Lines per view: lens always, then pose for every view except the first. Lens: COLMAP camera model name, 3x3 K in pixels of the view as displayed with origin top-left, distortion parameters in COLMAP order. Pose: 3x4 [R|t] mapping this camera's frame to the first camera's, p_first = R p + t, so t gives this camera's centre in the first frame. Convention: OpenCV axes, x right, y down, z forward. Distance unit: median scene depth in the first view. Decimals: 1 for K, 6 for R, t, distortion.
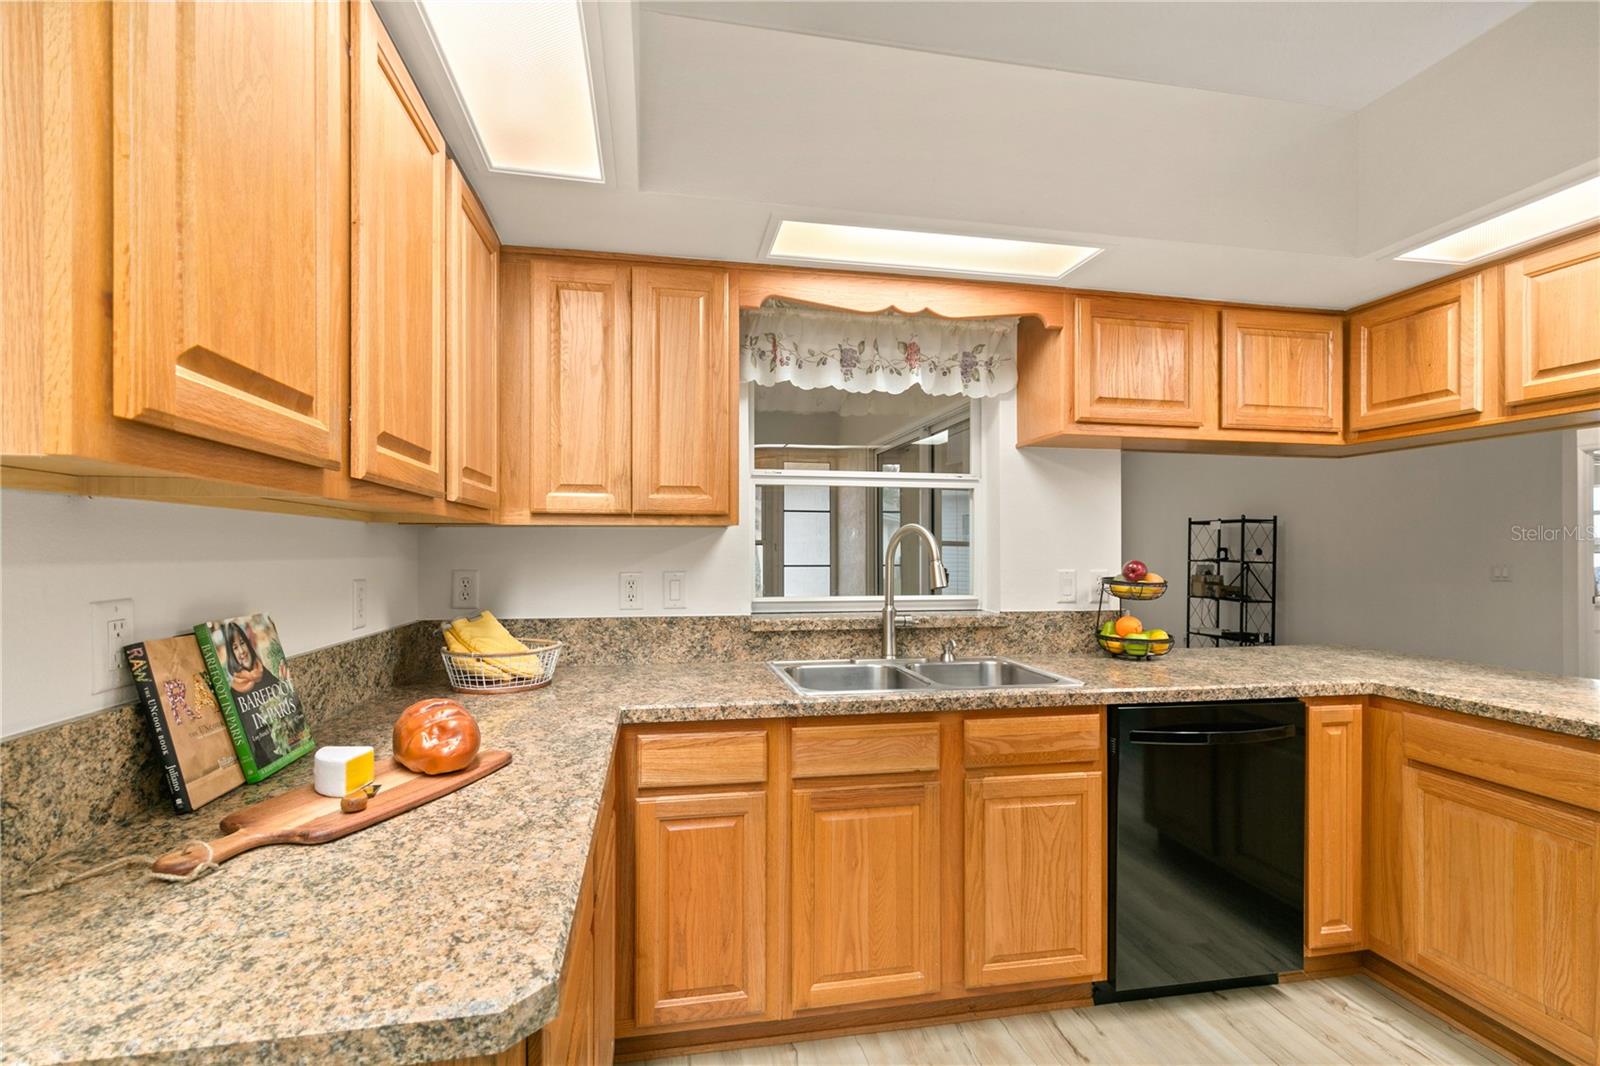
lens RADIAL K [[723.3, 0, 790.9], [0, 723.3, 542.0], [0, 0, 1]] dist [0.006339, -0.000477]
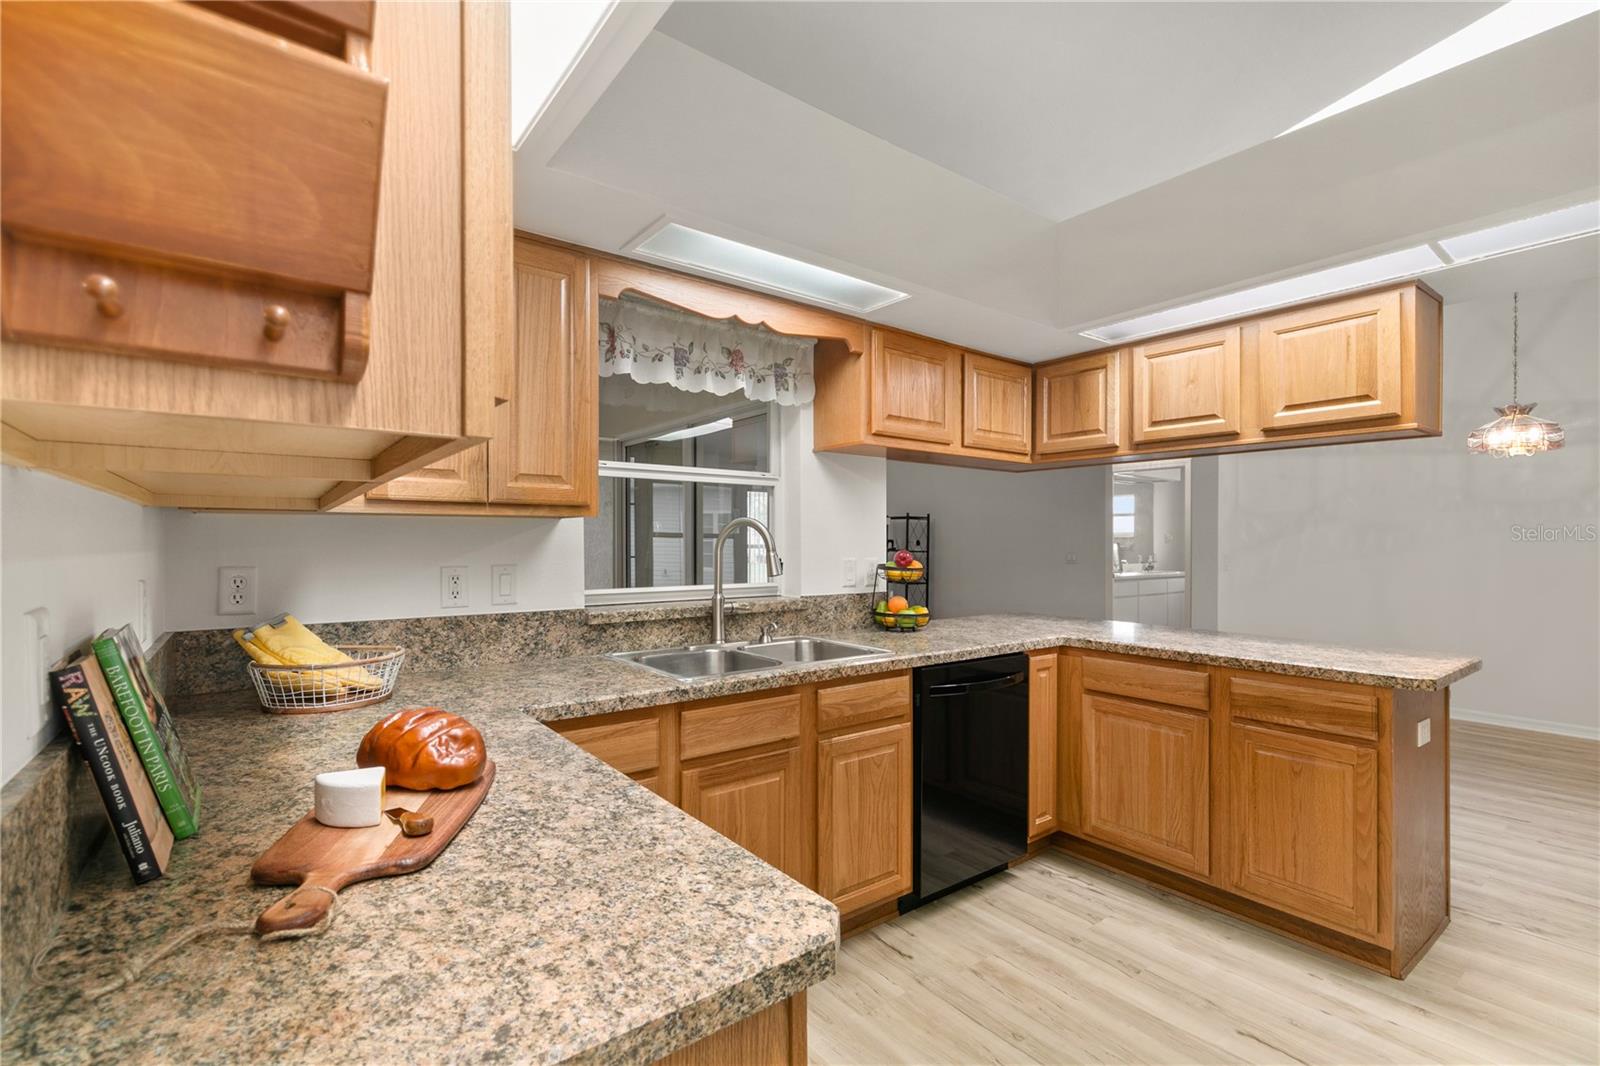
lens RADIAL K [[718.9, 0, 795.1], [0, 718.9, 535.6], [0, 0, 1]] dist [0.009499, -0.001355]
pose [[0.894259, 0.002978, 0.447540, -0.291620], [-0.003829, 0.999992, 0.000996, 0.000714], [-0.447533, -0.002604, 0.894263, 0.000484]]
